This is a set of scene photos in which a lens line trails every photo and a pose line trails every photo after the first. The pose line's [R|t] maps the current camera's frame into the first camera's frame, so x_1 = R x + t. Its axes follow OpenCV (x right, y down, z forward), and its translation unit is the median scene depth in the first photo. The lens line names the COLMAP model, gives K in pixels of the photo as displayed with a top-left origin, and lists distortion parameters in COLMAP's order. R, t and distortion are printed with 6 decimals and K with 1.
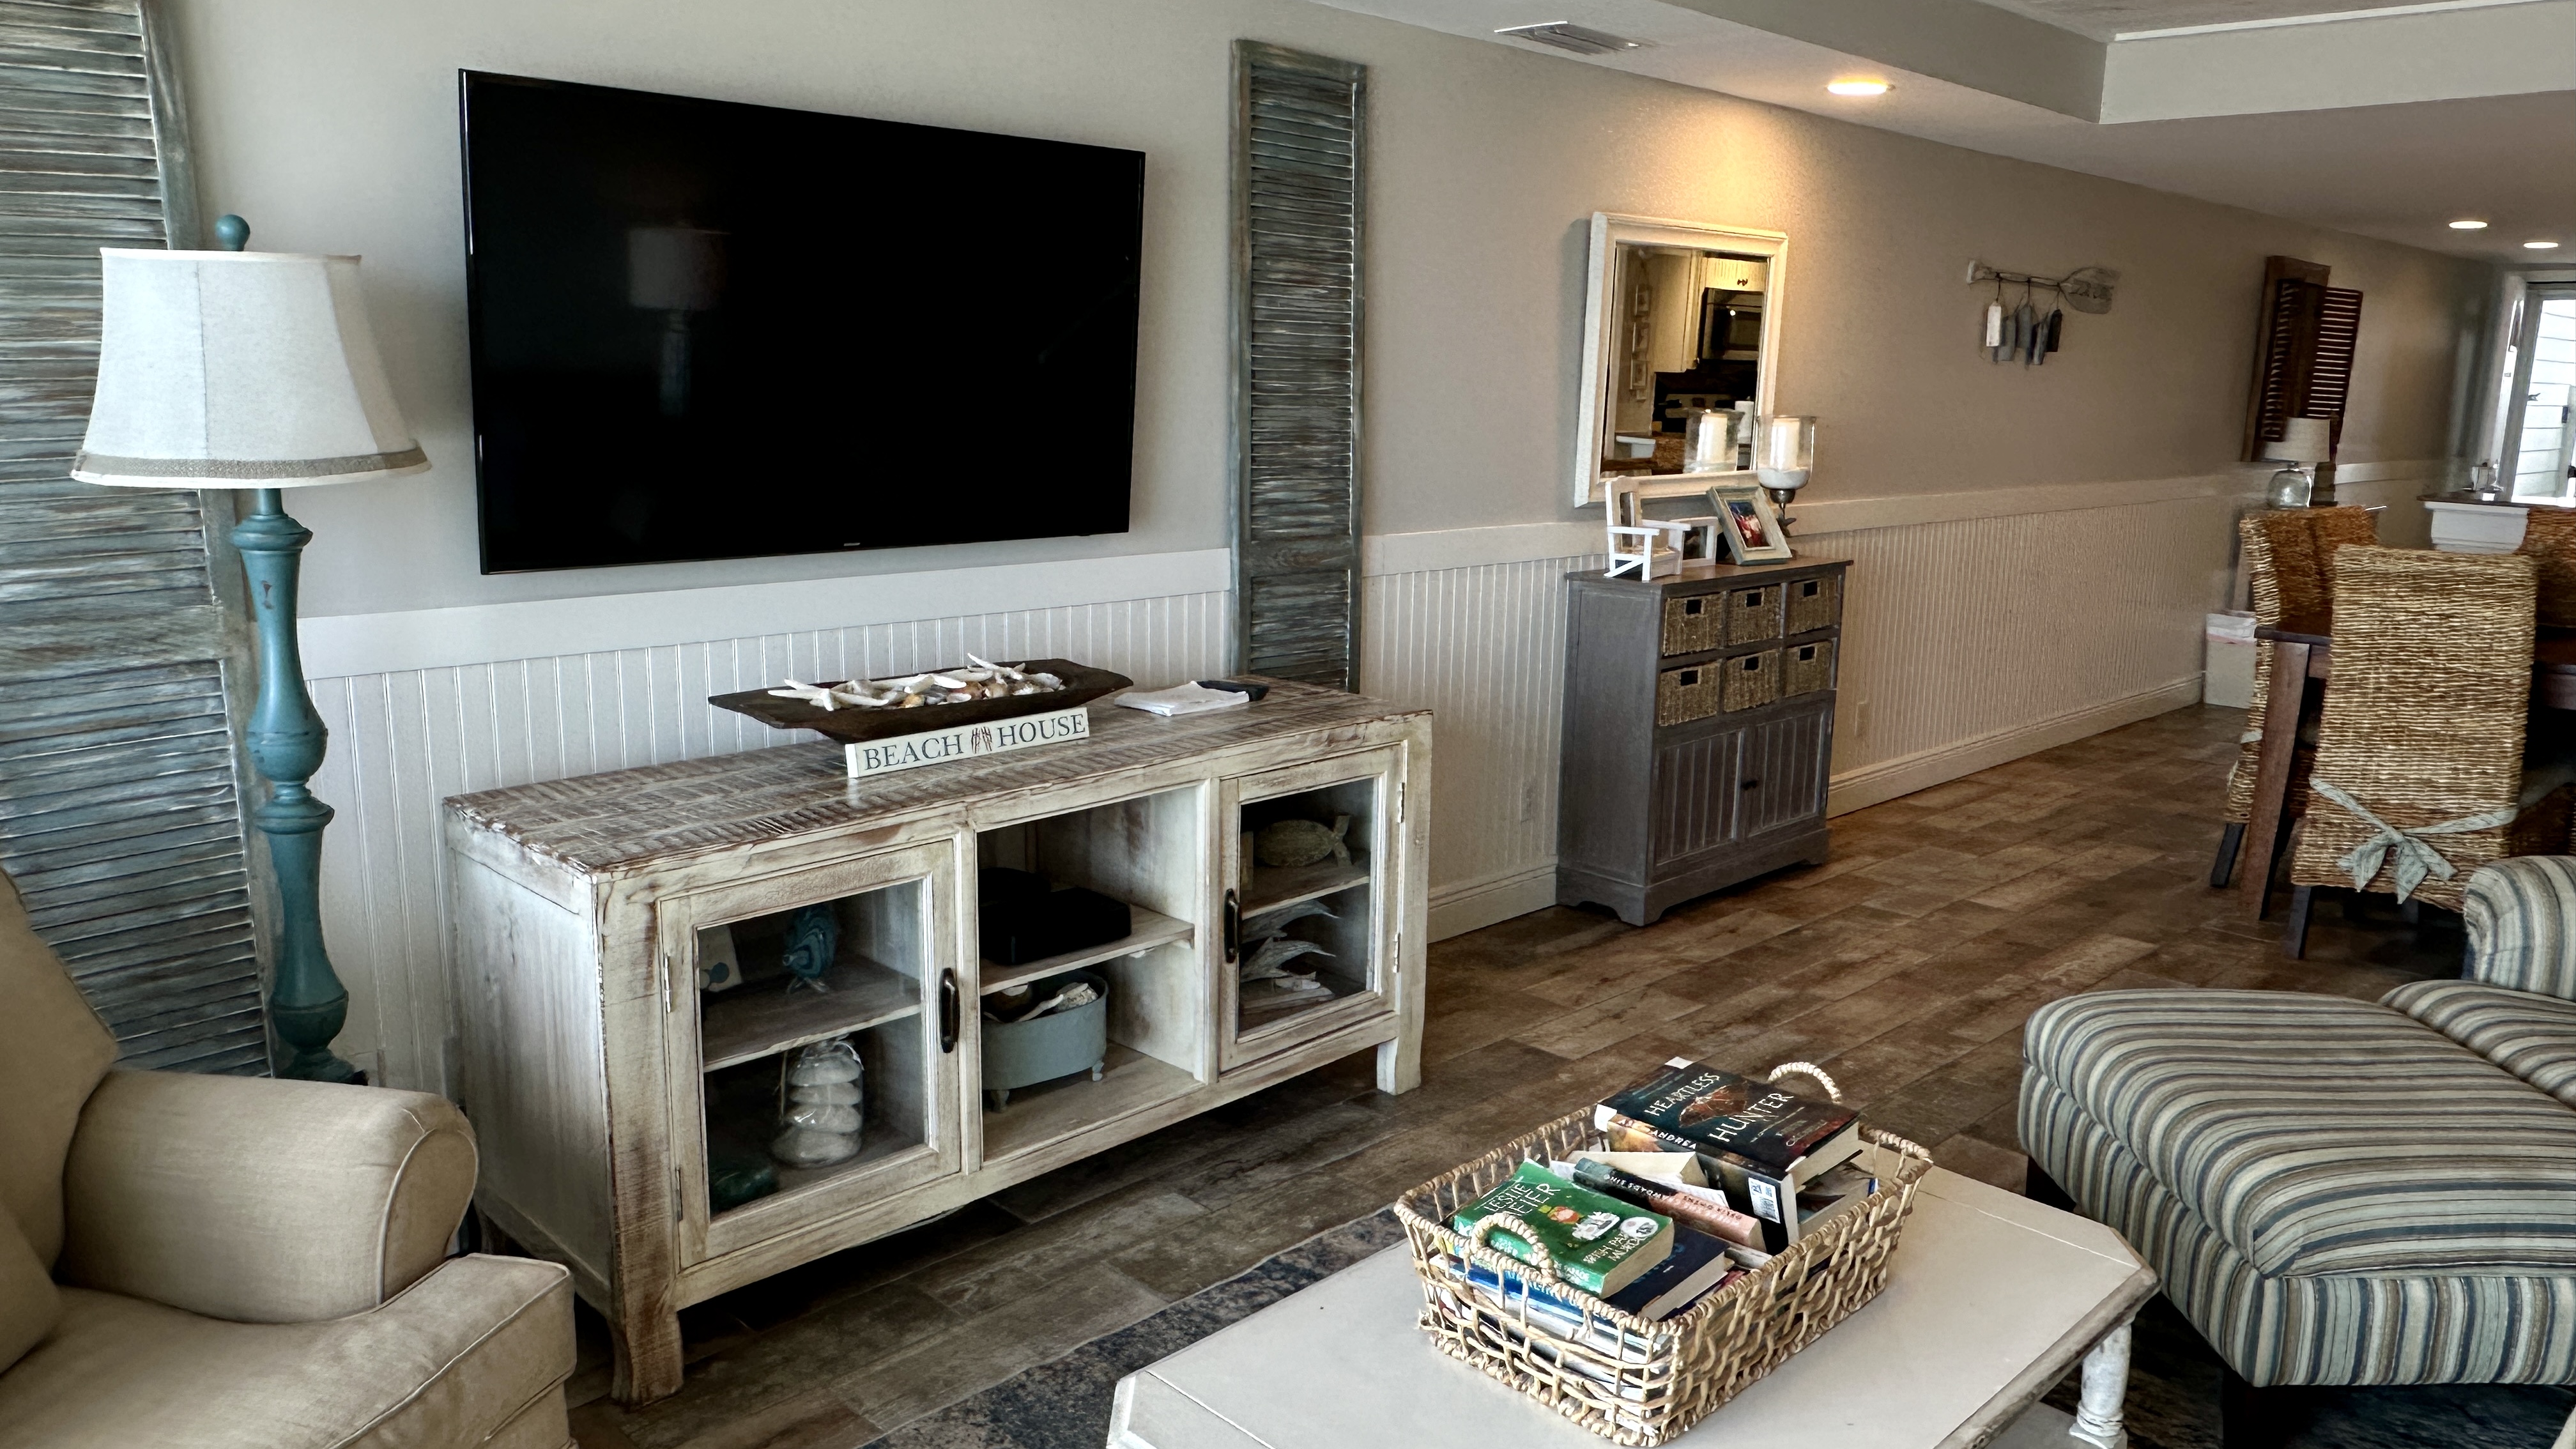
lens RADIAL K [[1835.5, 0, 1288.3], [0, 1835.5, 728.7], [0, 0, 1]] dist [0.006865, -0.003561]
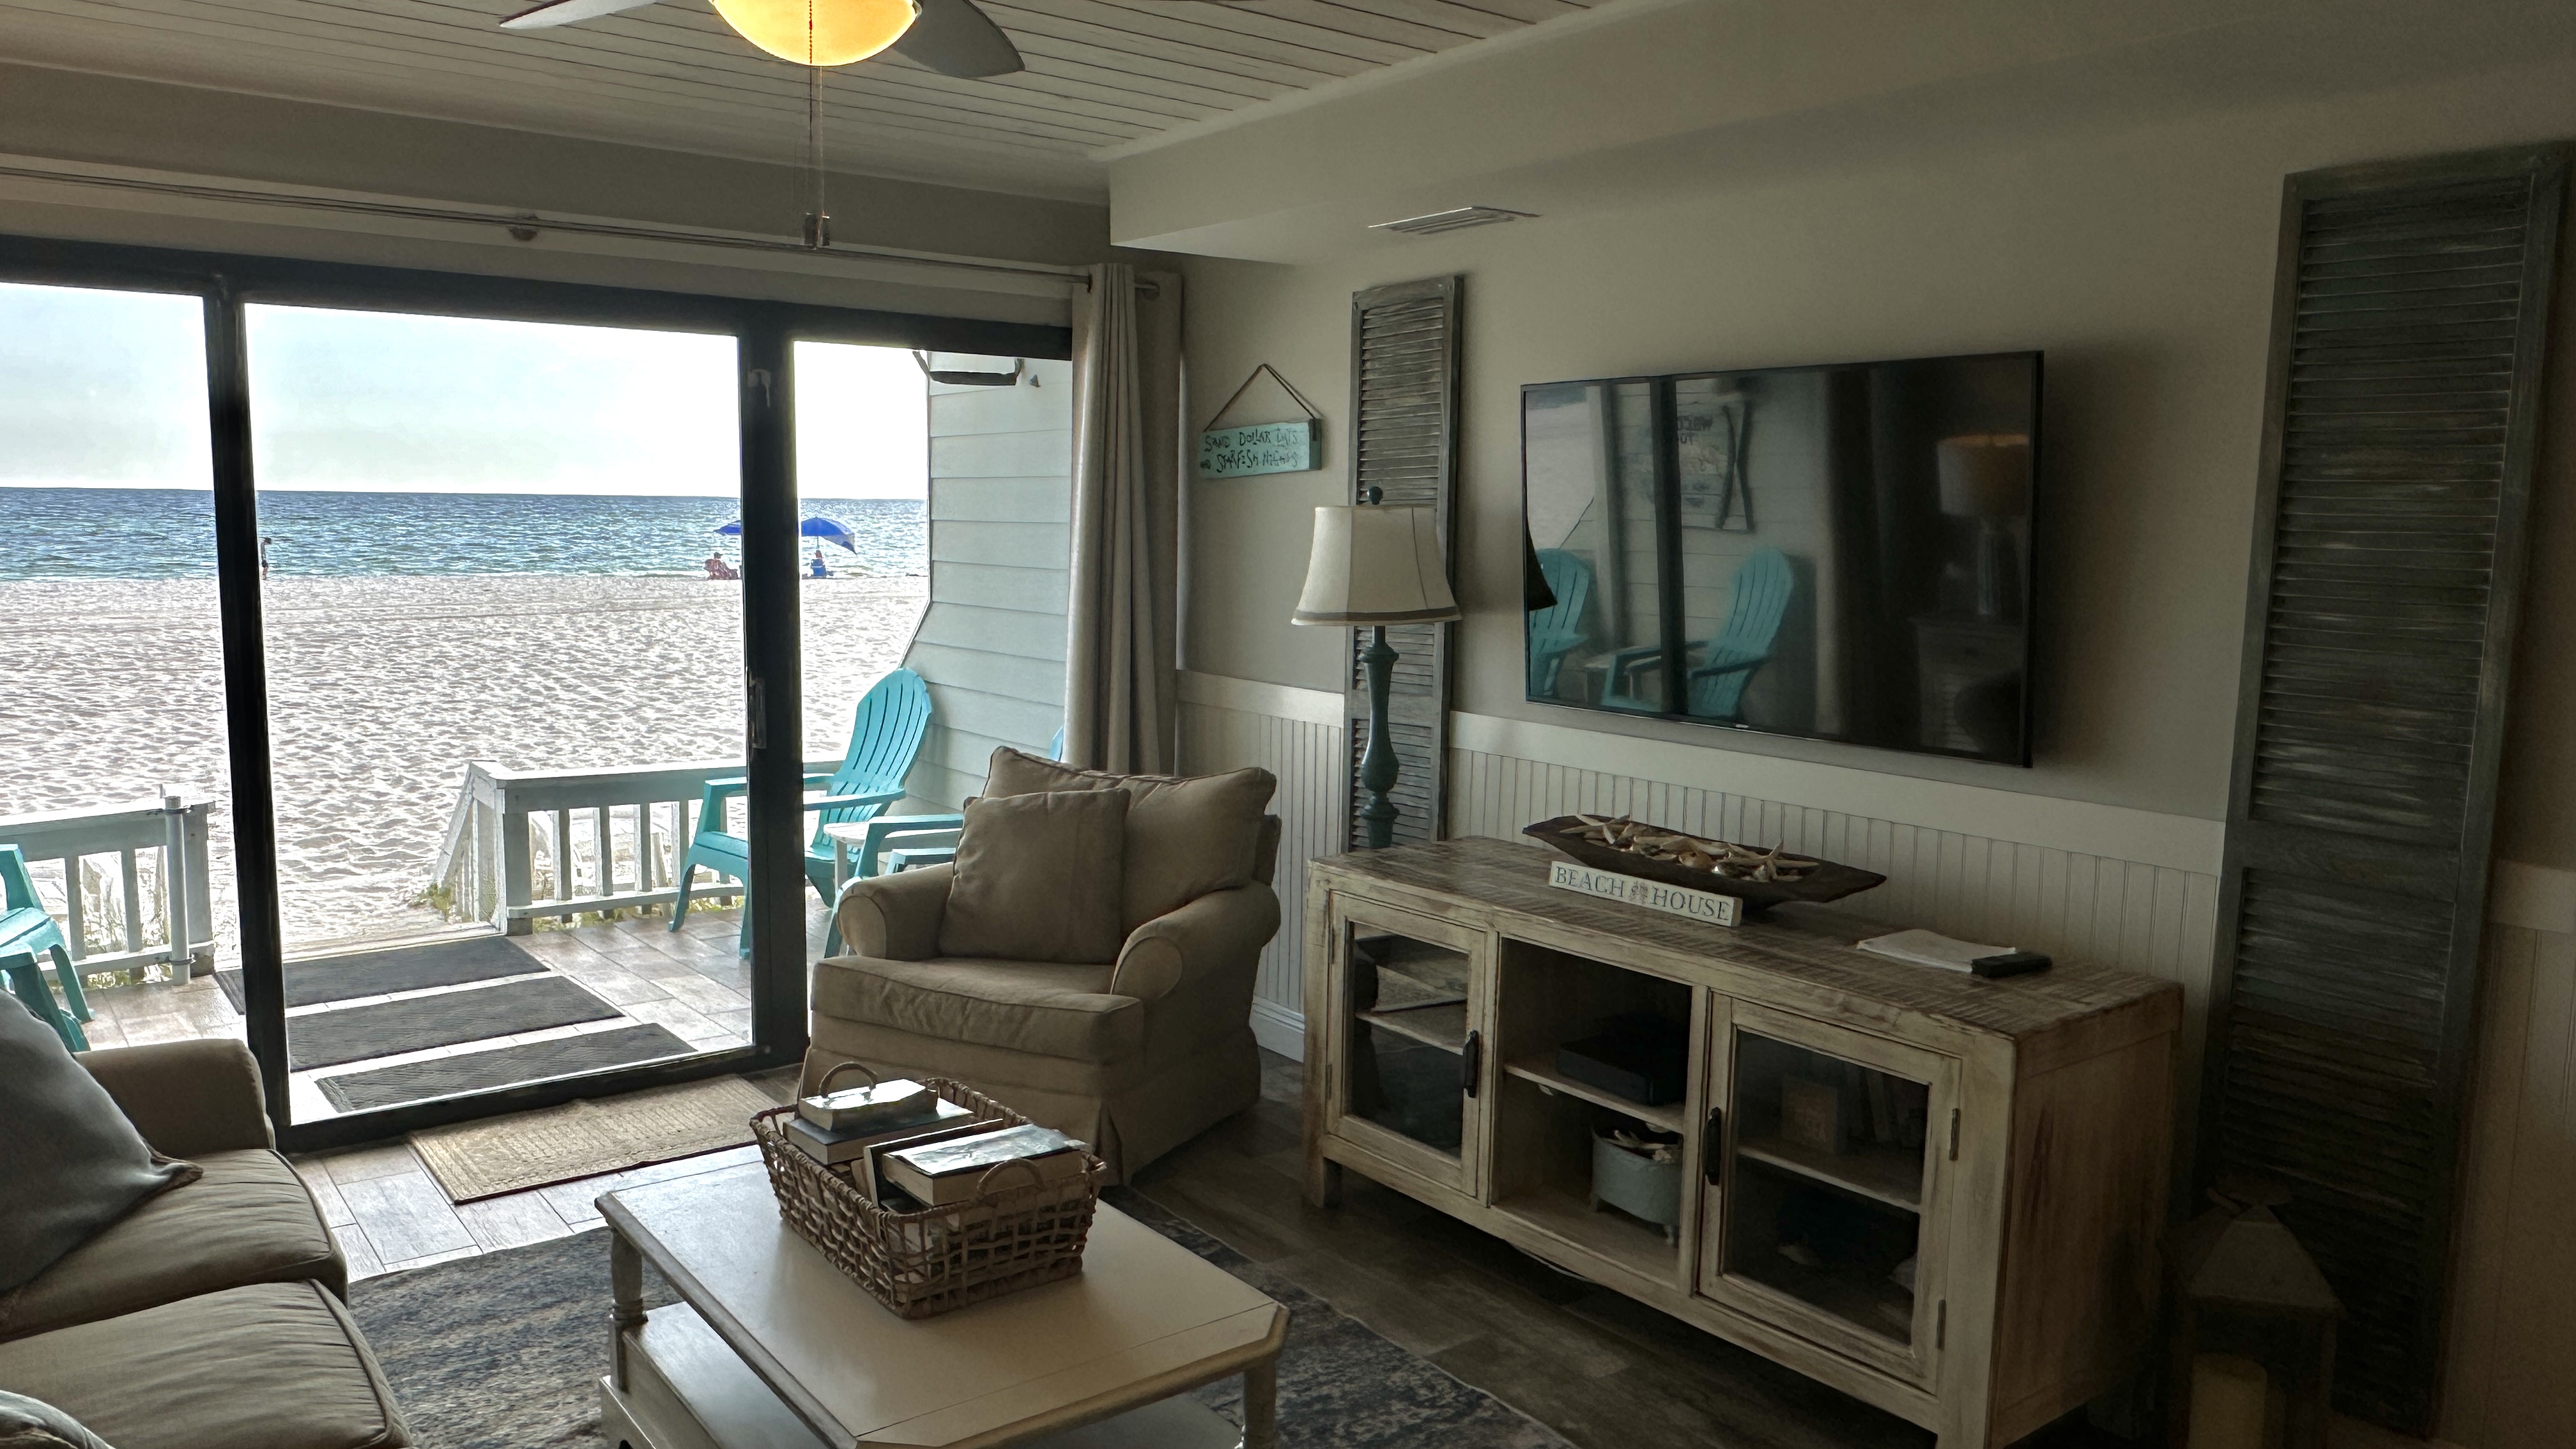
lens RADIAL K [[1835.5, 0, 1289.7], [0, 1835.5, 728.1], [0, 0, 1]] dist [0.006865, -0.003561]
pose [[-0.137424, 0.097728, -0.985679, 0.955606], [-0.212782, 0.968976, 0.125738, -0.185225], [0.967387, 0.227014, -0.112366, 0.860746]]
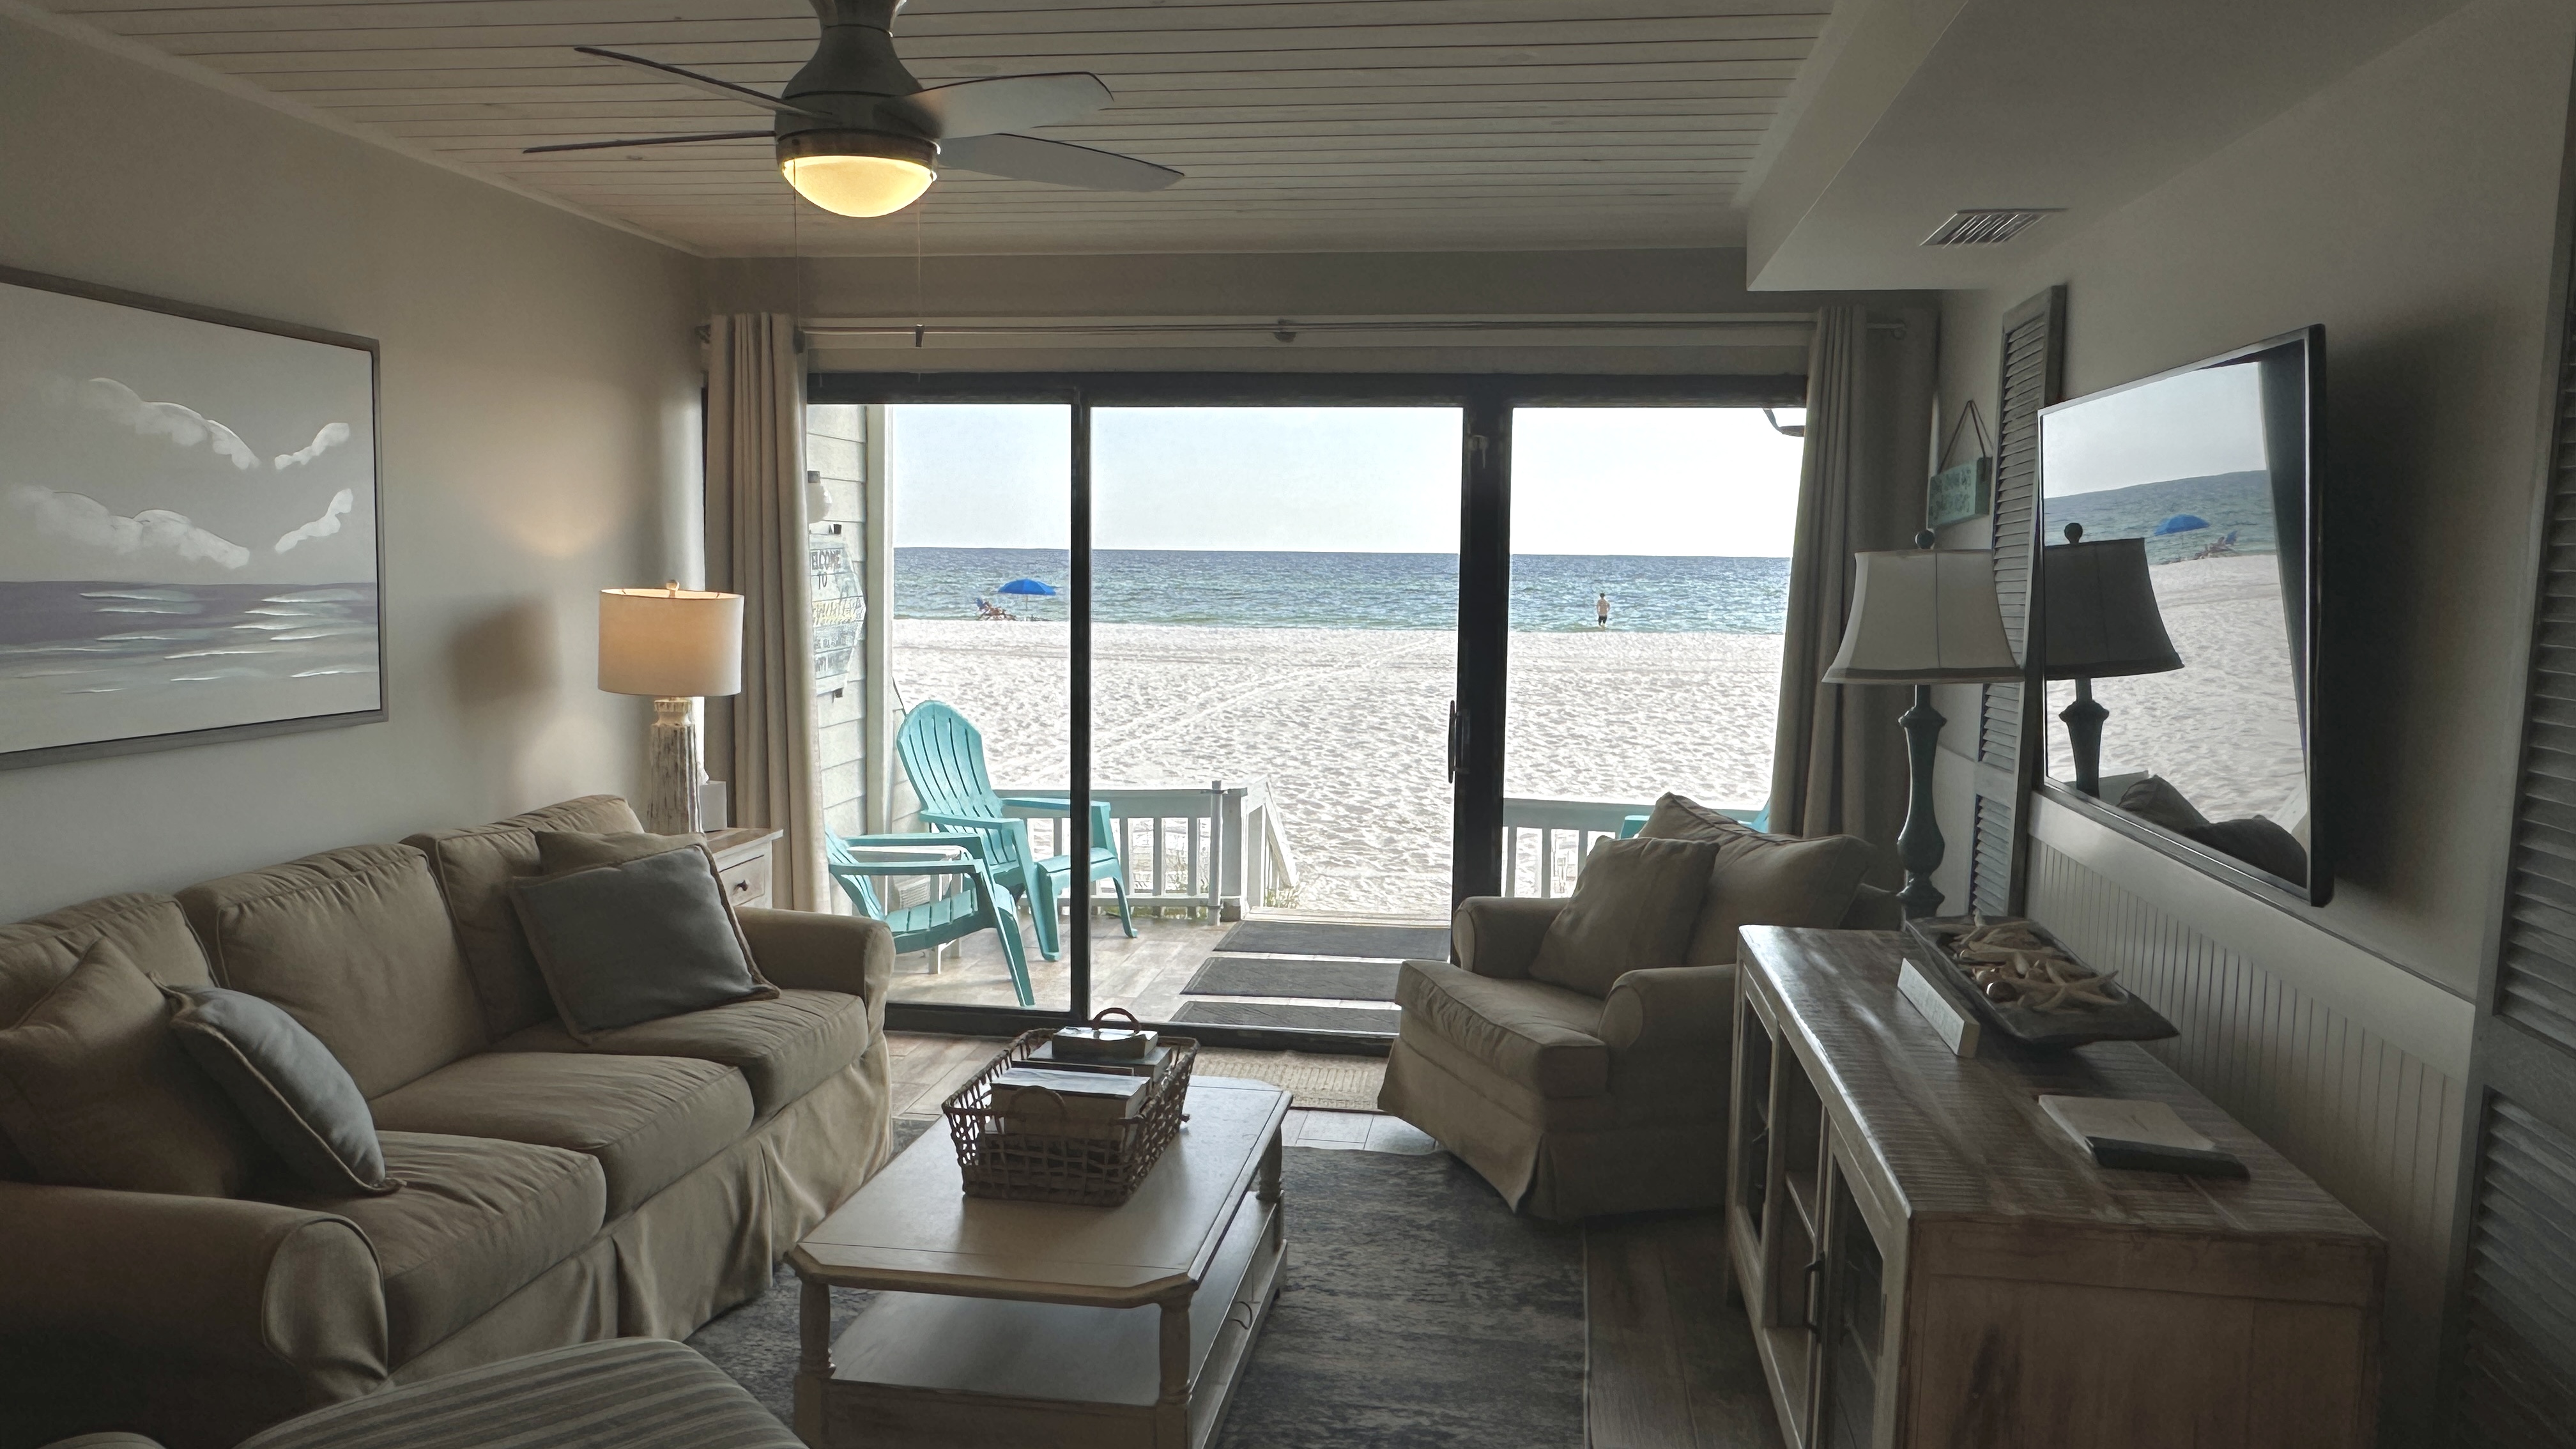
lens RADIAL K [[1835.5, 0, 1285.4], [0, 1835.5, 733.4], [0, 0, 1]] dist [0.006865, -0.003561]
pose [[-0.808841, 0.025784, -0.587461, 0.649459], [-0.146819, 0.958542, 0.244217, -0.309819], [0.569403, 0.283783, -0.771523, 1.473554]]
